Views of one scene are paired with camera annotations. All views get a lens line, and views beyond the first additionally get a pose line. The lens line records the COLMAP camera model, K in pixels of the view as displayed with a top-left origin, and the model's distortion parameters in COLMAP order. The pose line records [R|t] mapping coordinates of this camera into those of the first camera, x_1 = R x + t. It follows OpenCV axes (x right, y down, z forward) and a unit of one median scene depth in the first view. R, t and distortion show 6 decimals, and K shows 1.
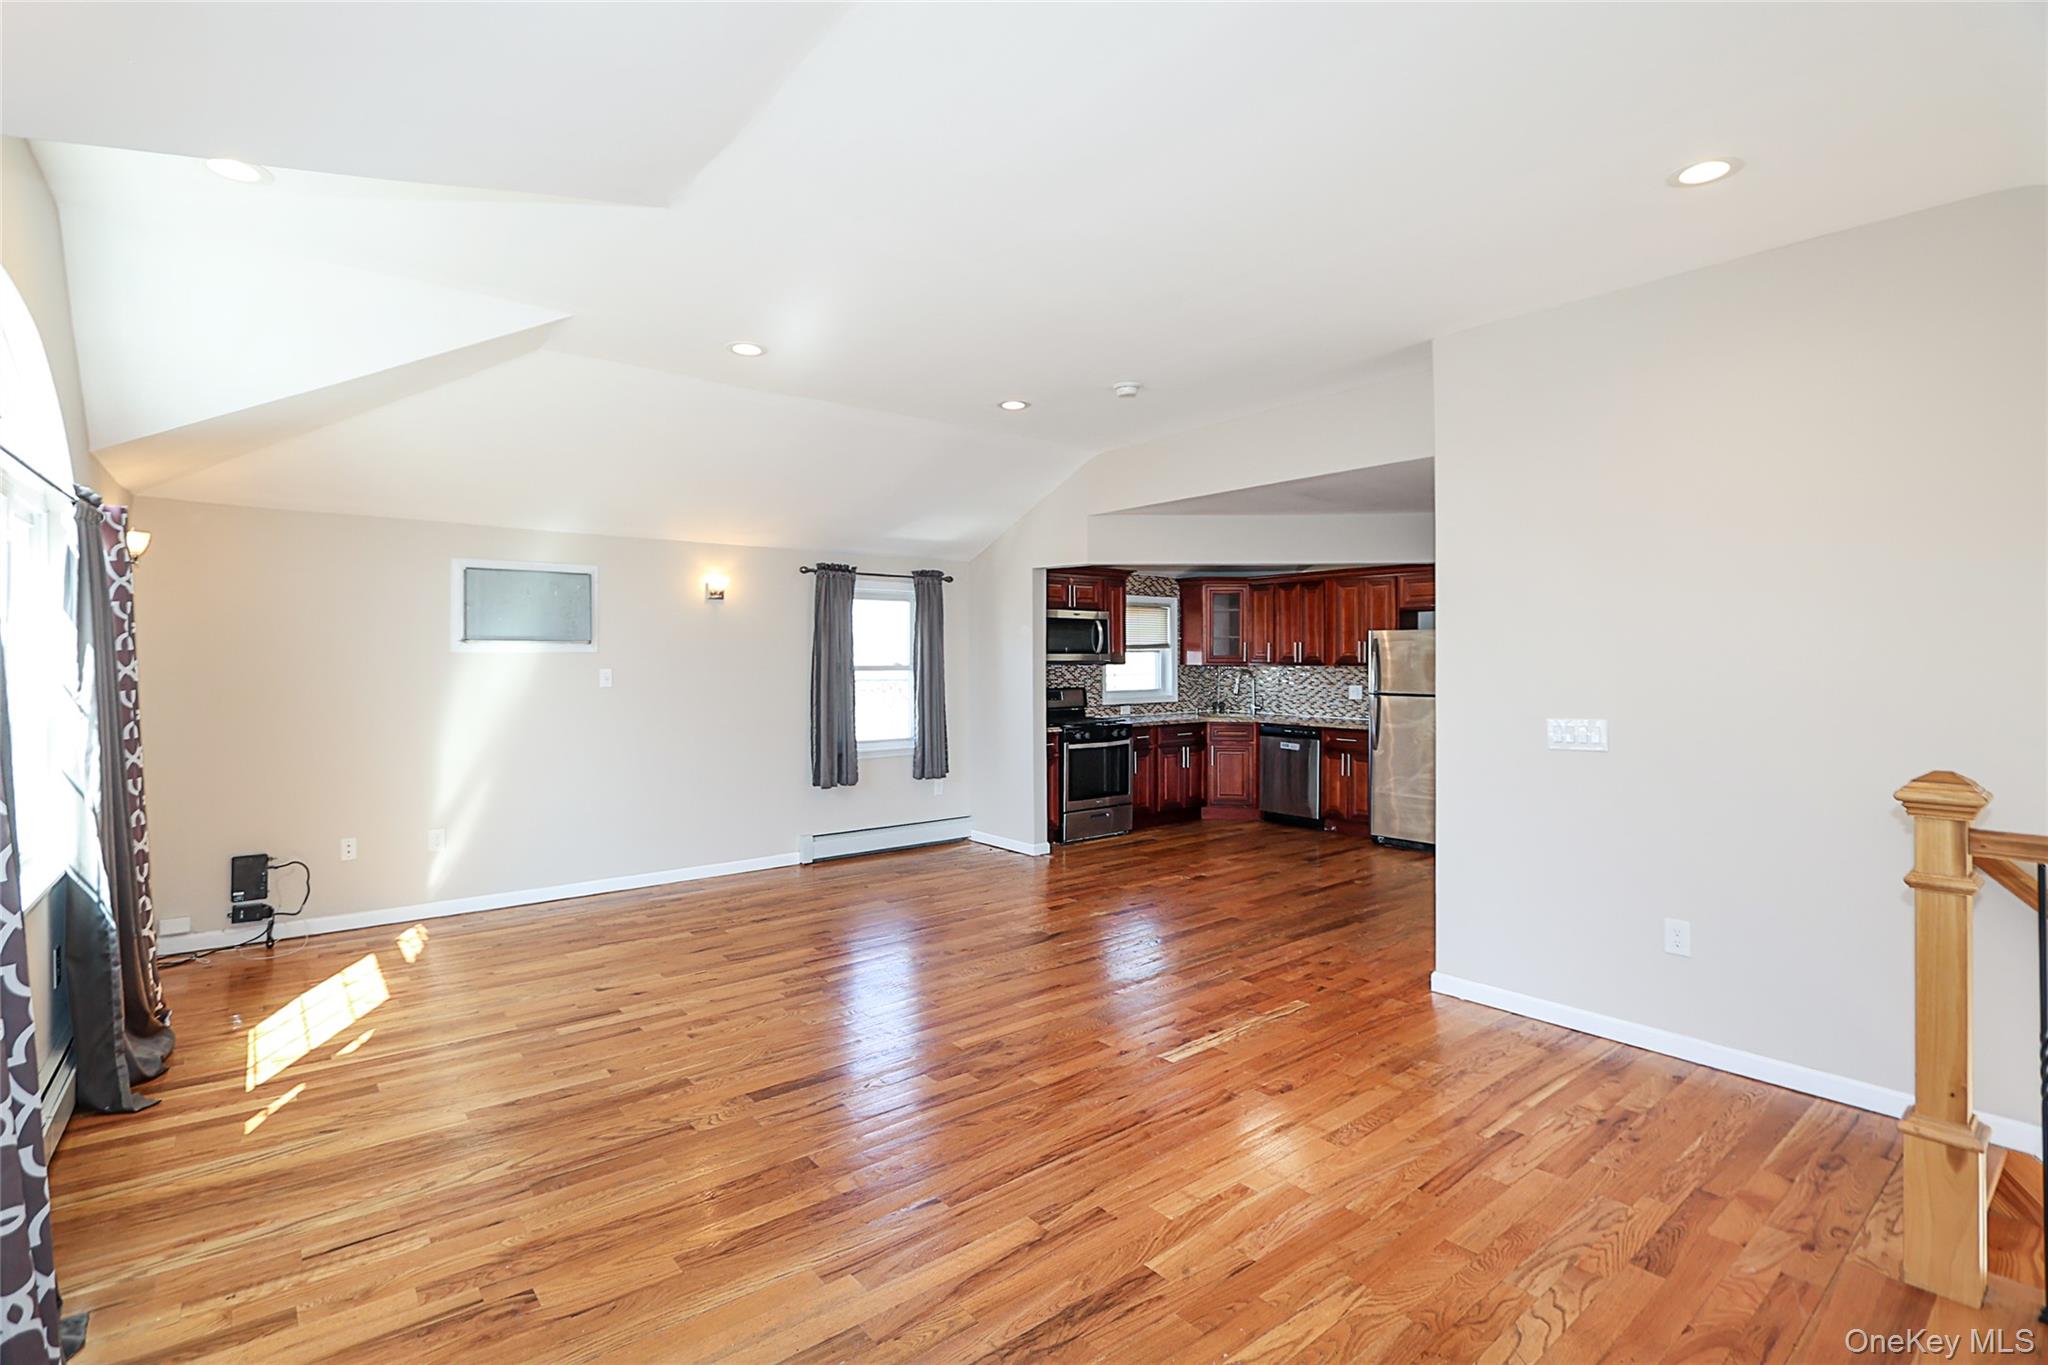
lens RADIAL K [[980.8, 0, 1033.0], [0, 980.8, 655.8], [0, 0, 1]] dist [0.012370, -0.000276]
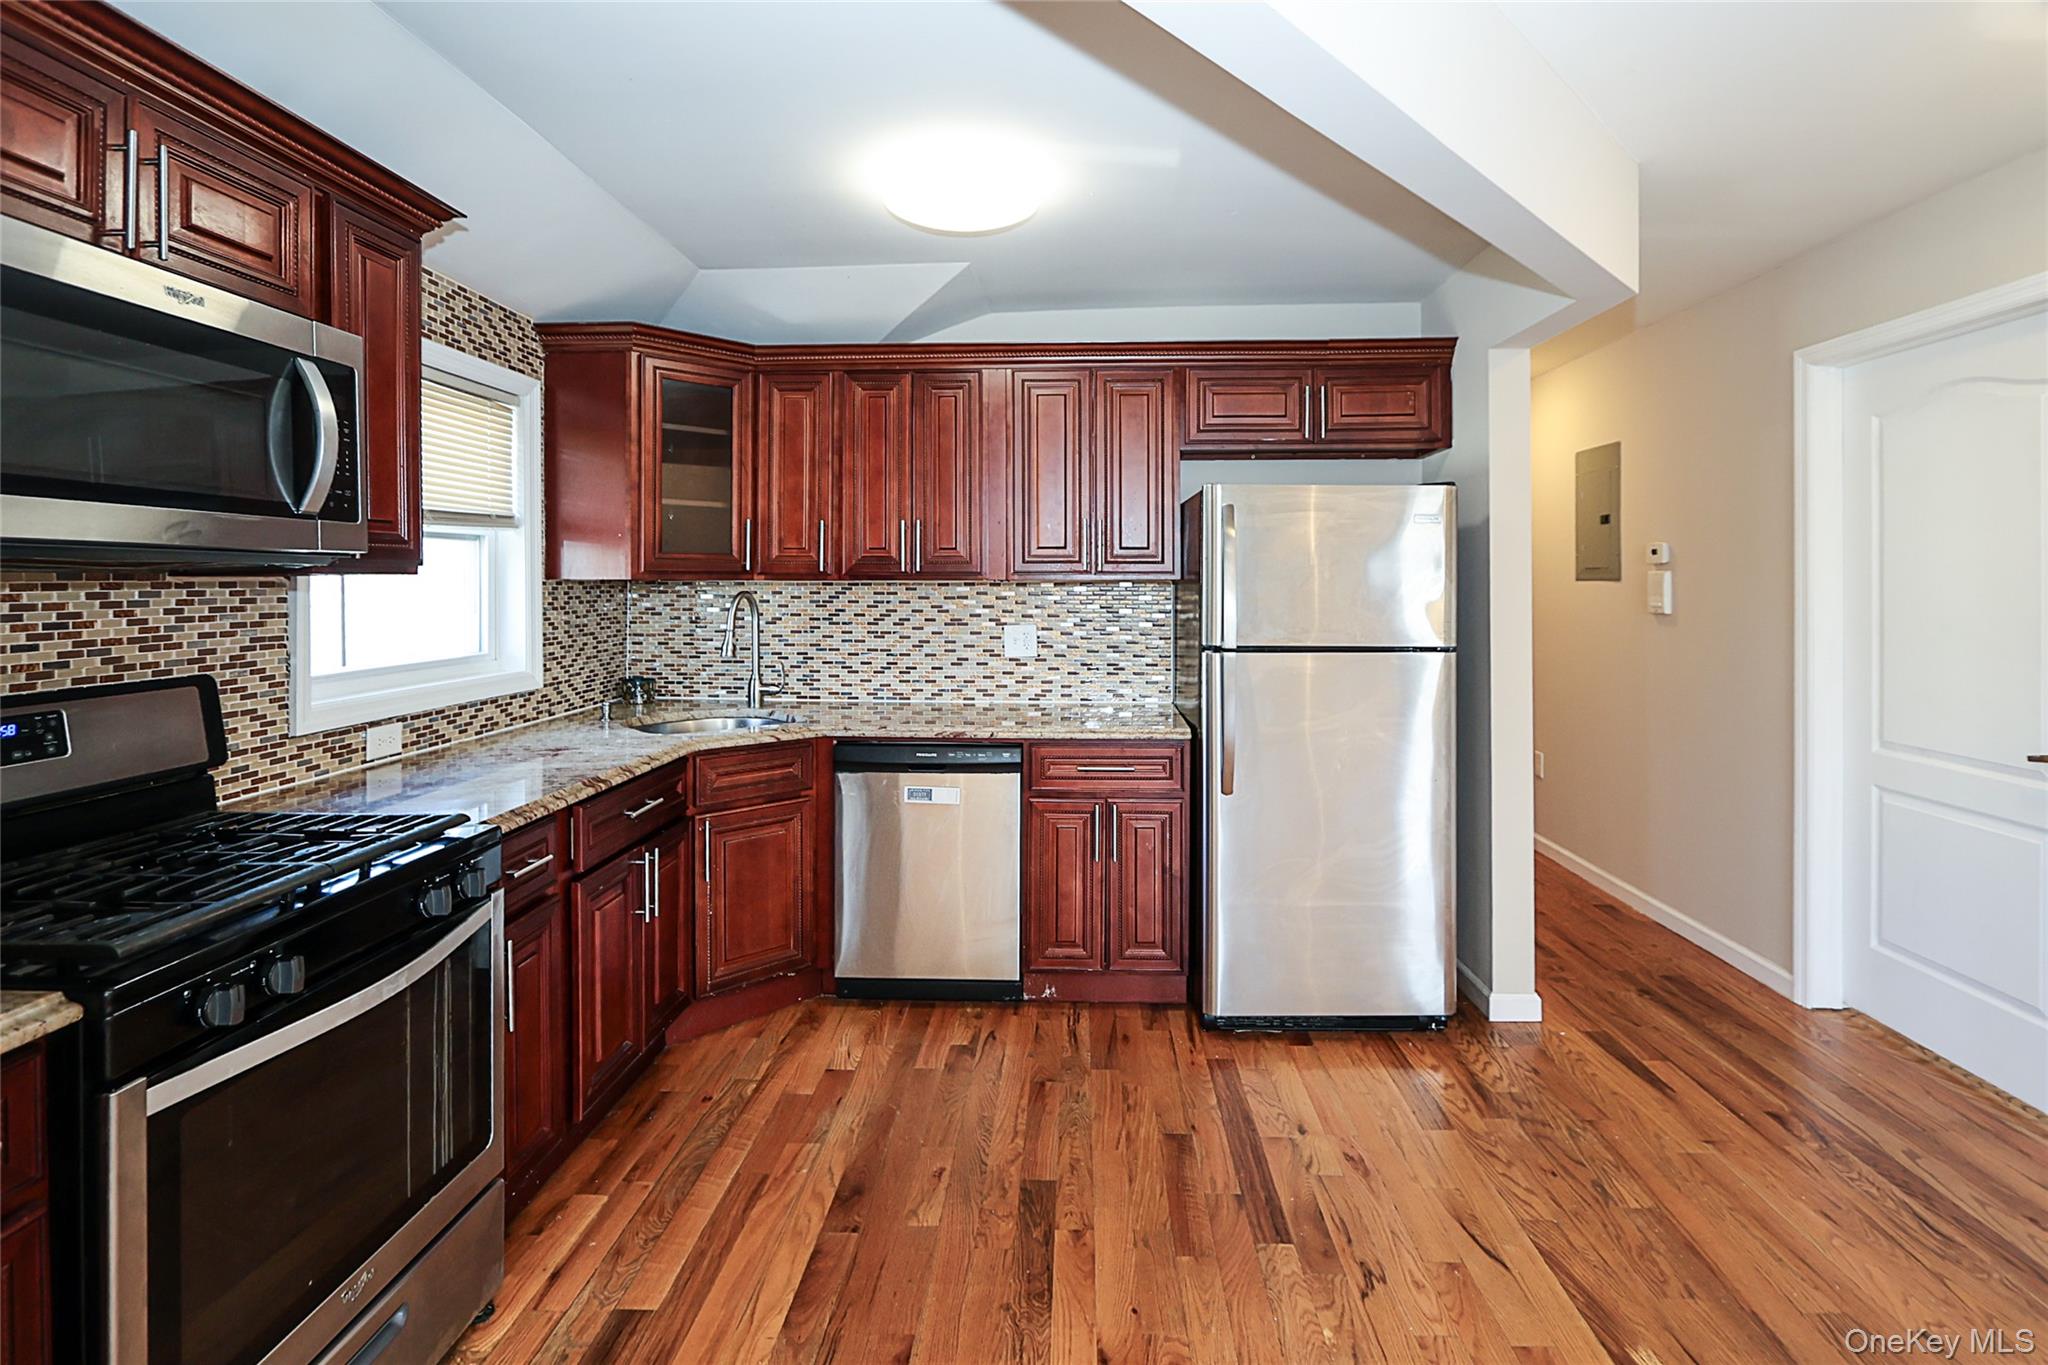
lens RADIAL K [[980.1, 0, 1051.7], [0, 980.1, 580.9], [0, 0, 1]] dist [-0.002477, -0.000387]
pose [[0.669340, 0.000998, 0.742955, 0.016794], [-0.002289, 0.999997, 0.000719, 0.010762], [-0.742953, -0.002182, 0.669341, 0.758325]]
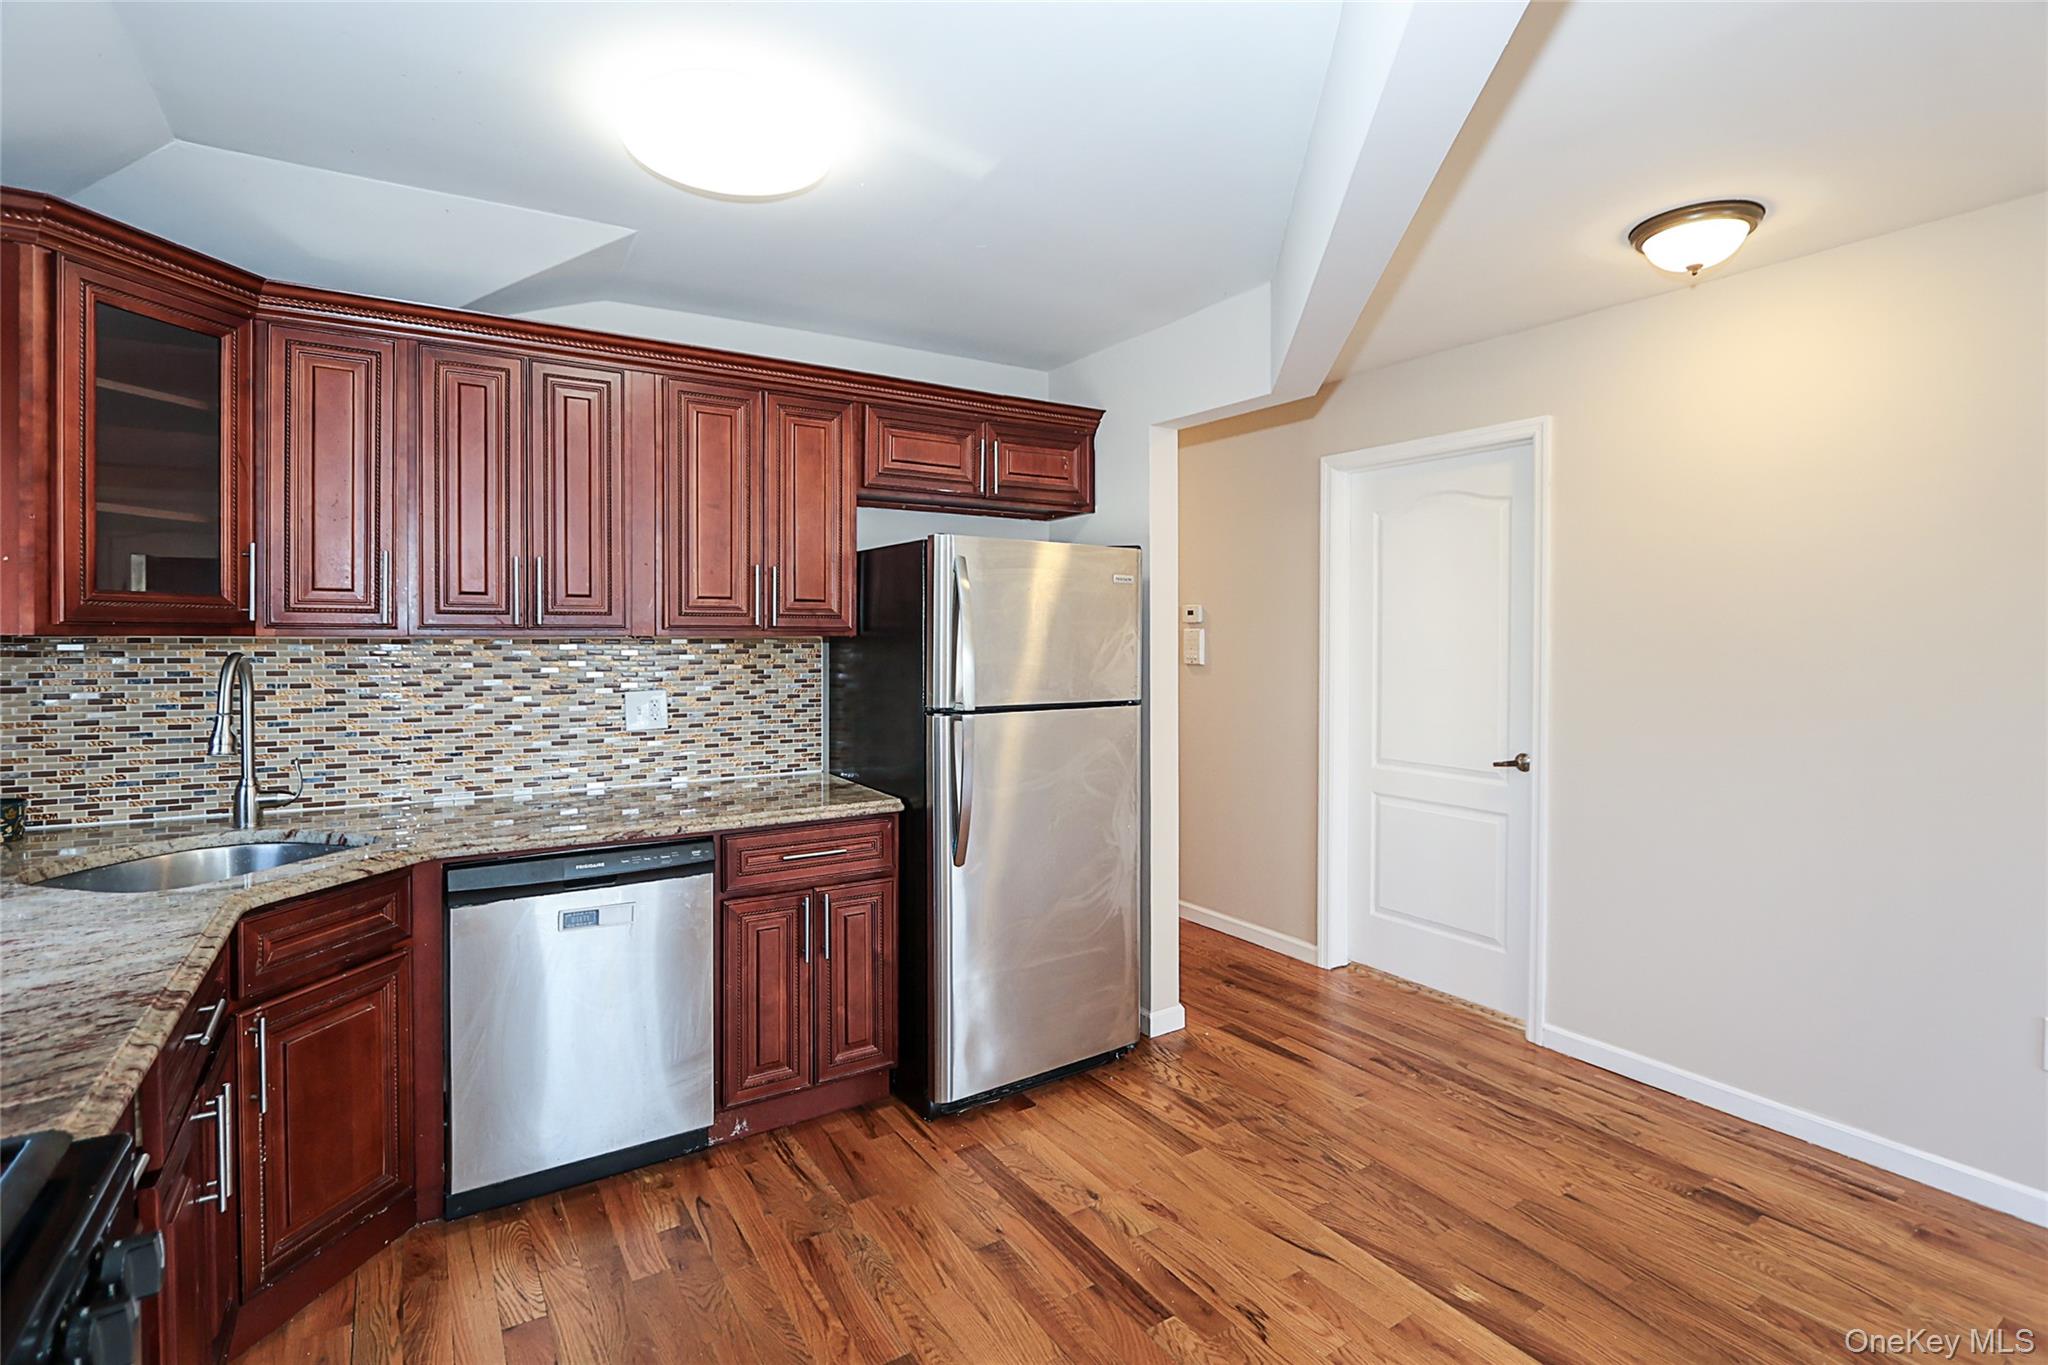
lens RADIAL K [[955.5, 0, 1020.4], [0, 955.5, 645.2], [0, 0, 1]] dist [-0.005823, -0.000418]
pose [[0.127236, -0.010248, 0.991820, 0.003469], [-0.005071, 0.999927, 0.010982, 0.009553], [-0.991860, -0.006427, 0.127175, 0.891055]]
